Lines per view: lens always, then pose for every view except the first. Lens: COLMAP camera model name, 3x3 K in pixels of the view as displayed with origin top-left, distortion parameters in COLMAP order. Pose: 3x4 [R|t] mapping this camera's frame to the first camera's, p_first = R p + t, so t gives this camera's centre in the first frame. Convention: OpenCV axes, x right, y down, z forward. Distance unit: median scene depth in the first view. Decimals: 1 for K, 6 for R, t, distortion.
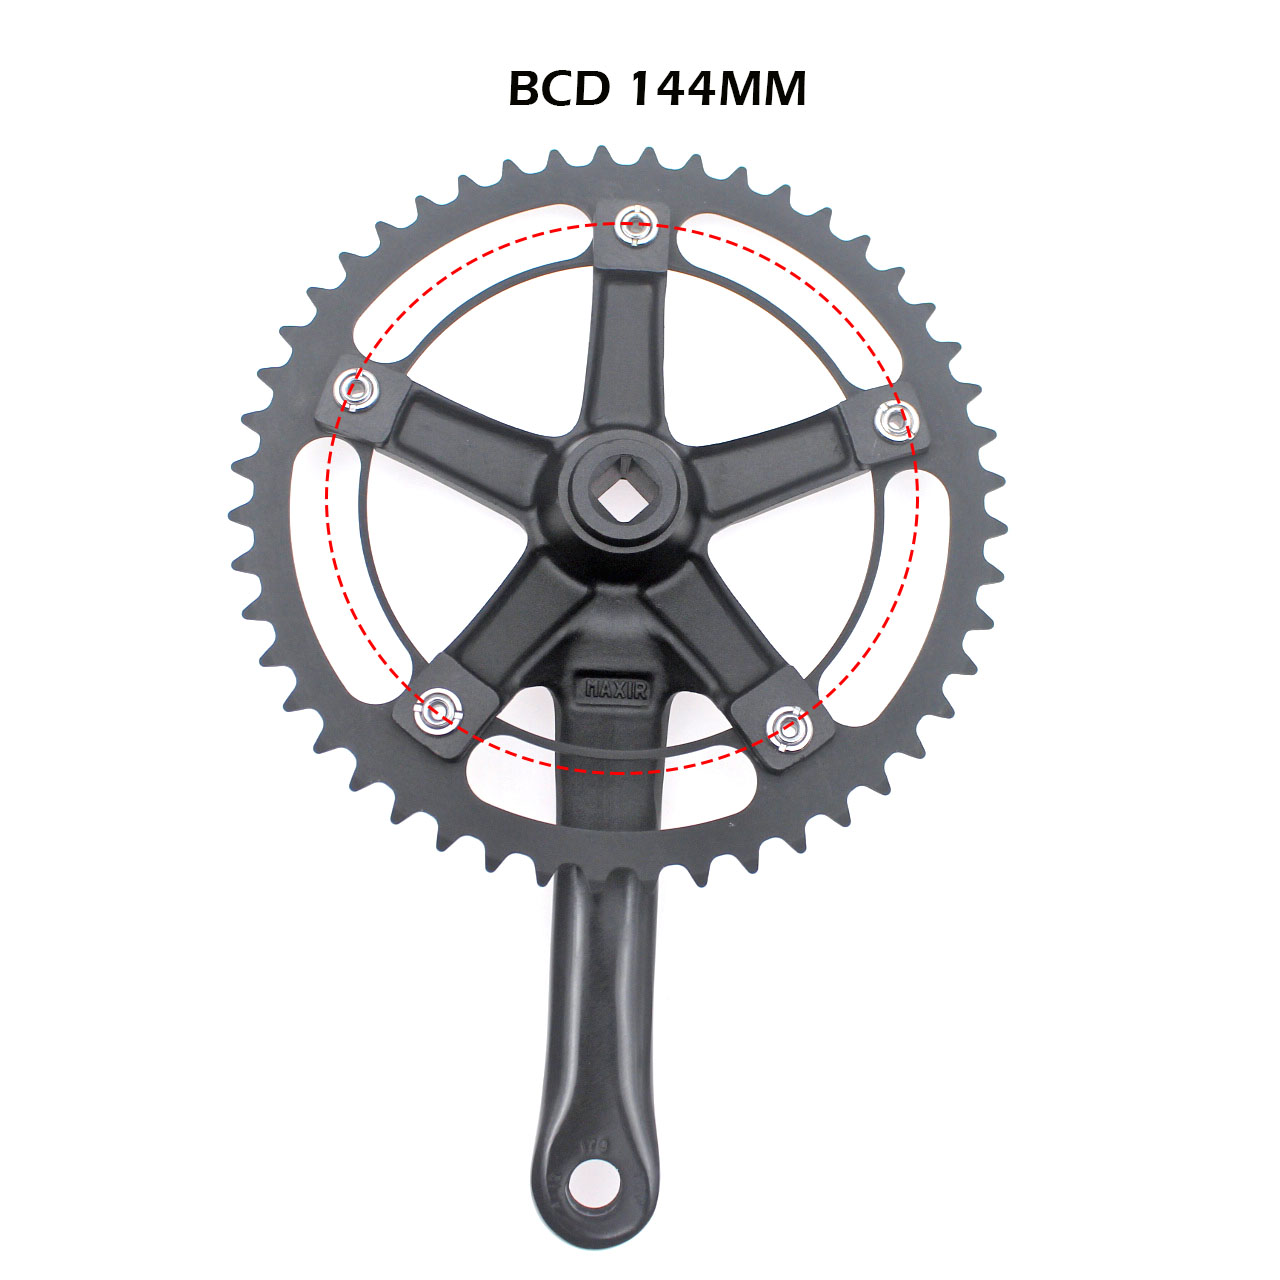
lens RADIAL K [[1631.1, 0, 607.0], [0, 1631.1, 619.9], [0, 0, 1]] dist [-0.121067, 0.000000]
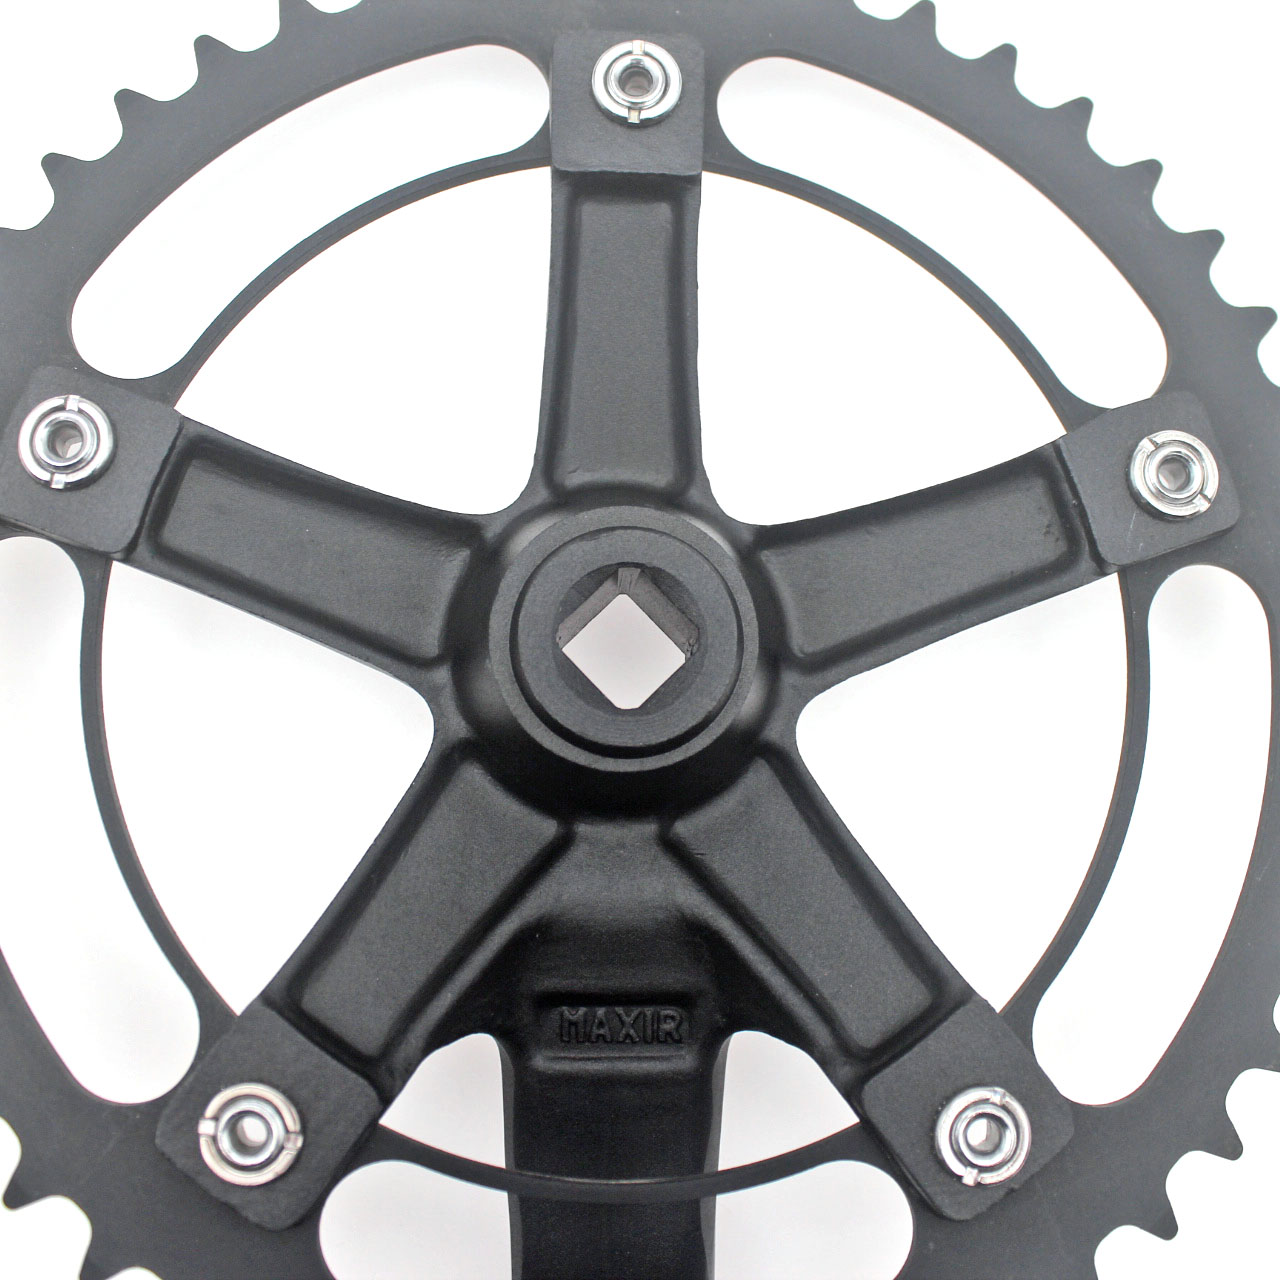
lens RADIAL K [[1631.1, 0, 643.7], [0, 1631.1, 634.5], [0, 0, 1]] dist [-0.121067, 0.000000]
pose [[0.999276, -0.028204, 0.025548, 0.003216], [0.026454, 0.997441, 0.066424, -0.110086], [-0.027356, -0.065700, 0.997464, 0.509469]]
